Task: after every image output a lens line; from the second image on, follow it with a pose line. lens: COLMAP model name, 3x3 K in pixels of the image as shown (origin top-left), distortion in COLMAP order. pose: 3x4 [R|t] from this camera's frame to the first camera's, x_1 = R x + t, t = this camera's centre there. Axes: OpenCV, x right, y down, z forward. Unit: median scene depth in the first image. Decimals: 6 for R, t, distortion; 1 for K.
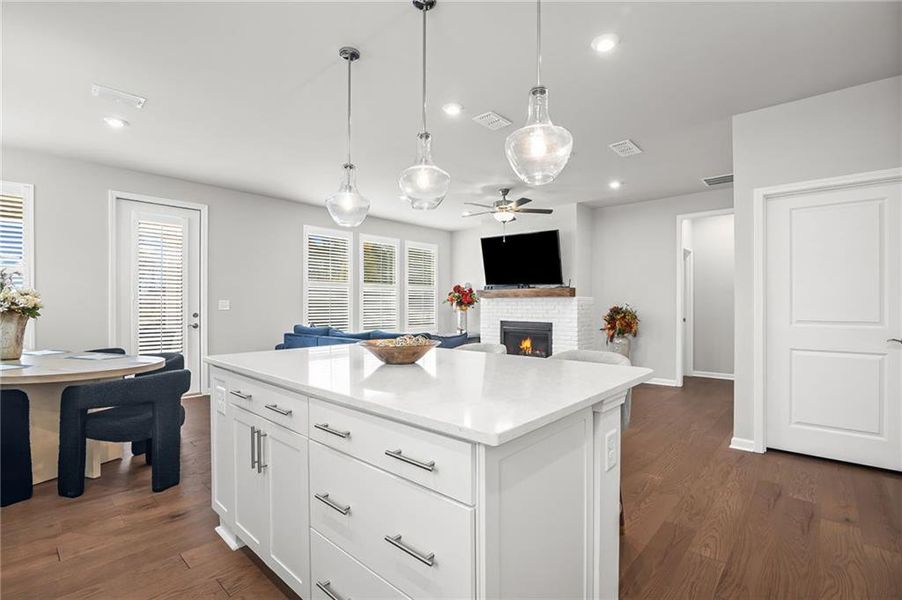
lens RADIAL K [[416.4, 0, 447.5], [0, 416.4, 307.1], [0, 0, 1]] dist [-0.011908, -0.000547]
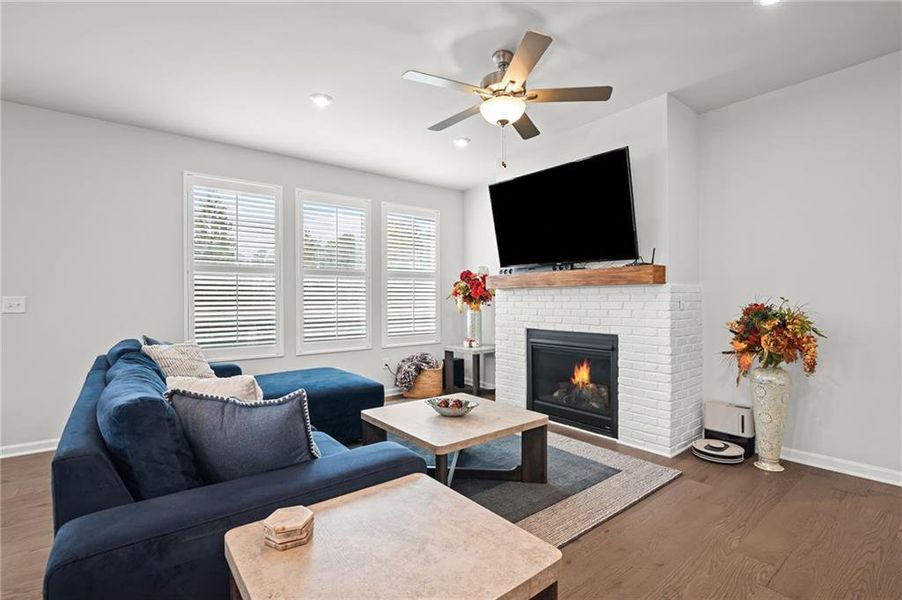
lens RADIAL K [[416.4, 0, 458.0], [0, 416.4, 304.8], [0, 0, 1]] dist [-0.011908, -0.000547]
pose [[0.989715, -0.007570, -0.142850, 0.124370], [0.008867, 0.999925, 0.008444, -0.006151], [0.142776, -0.009624, 0.989708, 0.443646]]
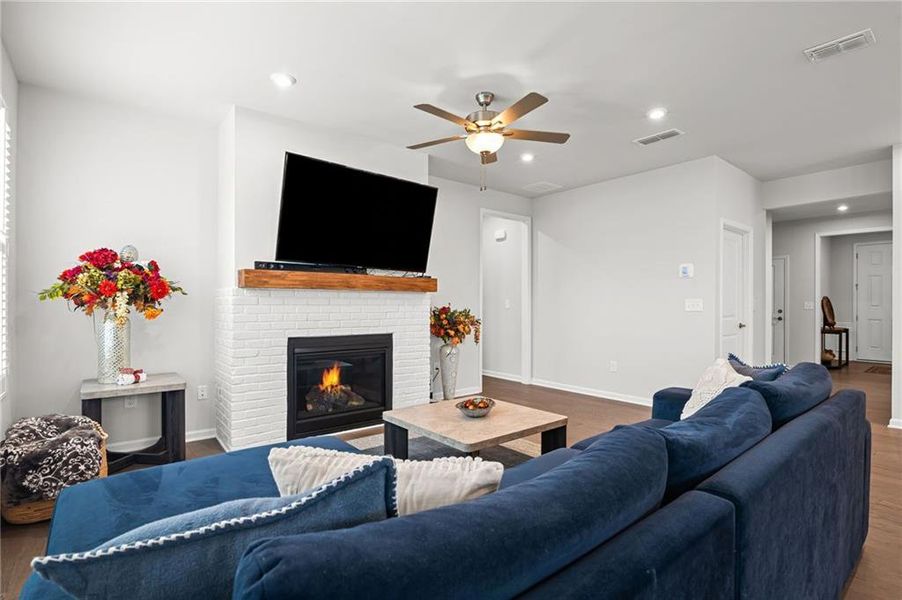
lens RADIAL K [[416.4, 0, 450.4], [0, 416.4, 298.4], [0, 0, 1]] dist [-0.011908, -0.000547]
pose [[0.156141, -0.000978, 0.987734, -0.337013], [-0.008192, 0.999964, 0.002285, -0.015523], [-0.987701, -0.008449, 0.156127, 0.796835]]
